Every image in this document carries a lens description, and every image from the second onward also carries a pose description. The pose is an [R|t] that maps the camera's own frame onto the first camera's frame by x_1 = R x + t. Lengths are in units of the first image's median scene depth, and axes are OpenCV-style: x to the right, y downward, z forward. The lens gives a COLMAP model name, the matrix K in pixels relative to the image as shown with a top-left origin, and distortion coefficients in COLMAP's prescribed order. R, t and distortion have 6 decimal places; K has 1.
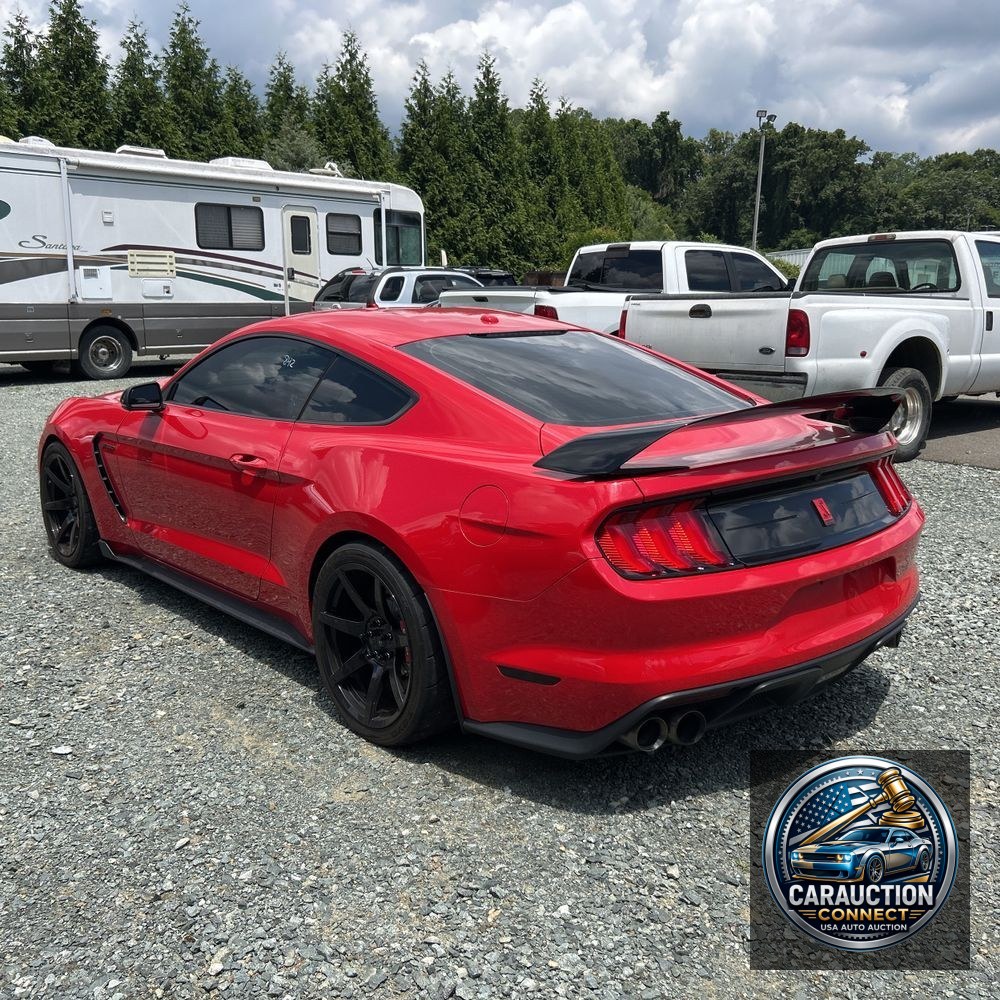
lens RADIAL K [[995.4, 0, 506.4], [0, 995.4, 505.3], [0, 0, 1]] dist [-0.009714, 0.000000]
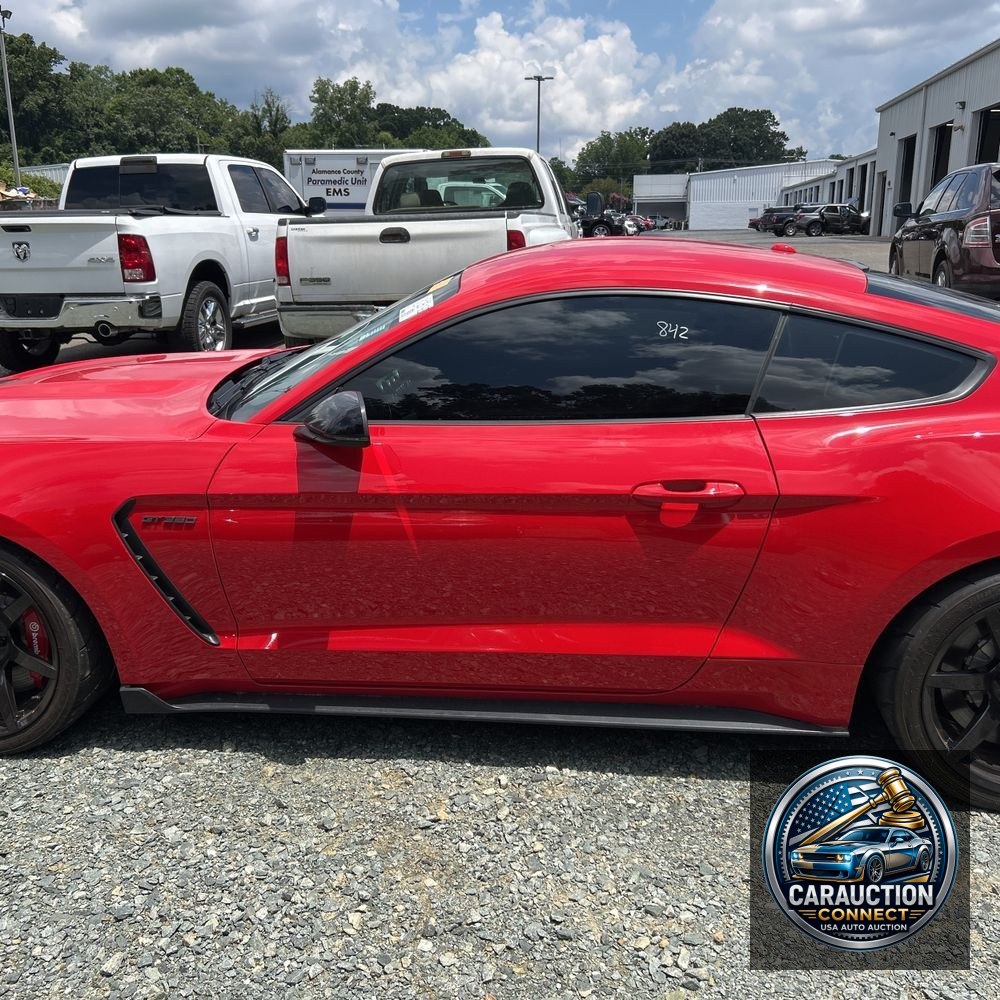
lens RADIAL K [[995.4, 0, 496.0], [0, 995.4, 504.8], [0, 0, 1]] dist [-0.009714, 0.000000]
pose [[0.742623, -0.202582, 0.638335, -0.092294], [0.153752, 0.979265, 0.131908, -0.016537], [-0.651821, 0.000187, 0.758372, 0.070631]]
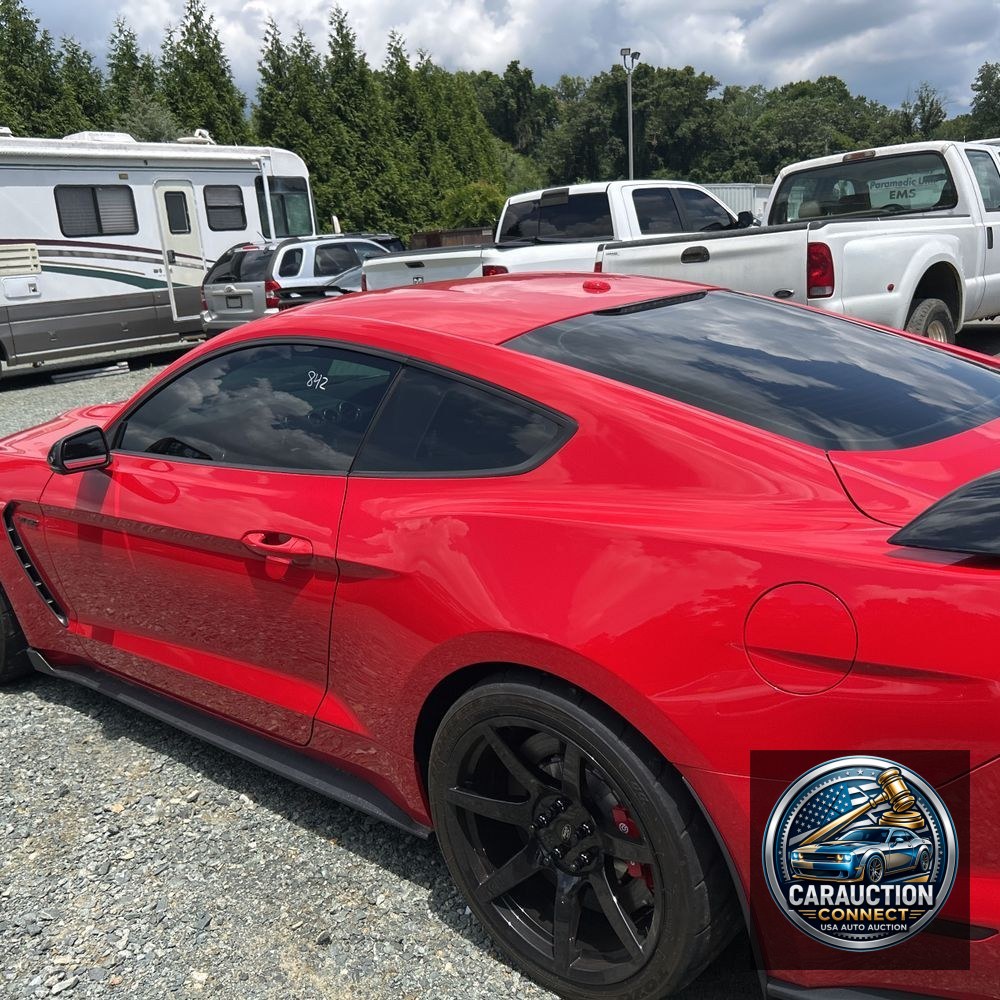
lens RADIAL K [[995.4, 0, 493.1], [0, 995.4, 495.0], [0, 0, 1]] dist [-0.009714, 0.000000]
pose [[0.989166, -0.111736, 0.095213, -0.021487], [0.109049, 0.993489, 0.032989, -0.009654], [-0.098279, -0.022249, 0.994910, 0.041839]]
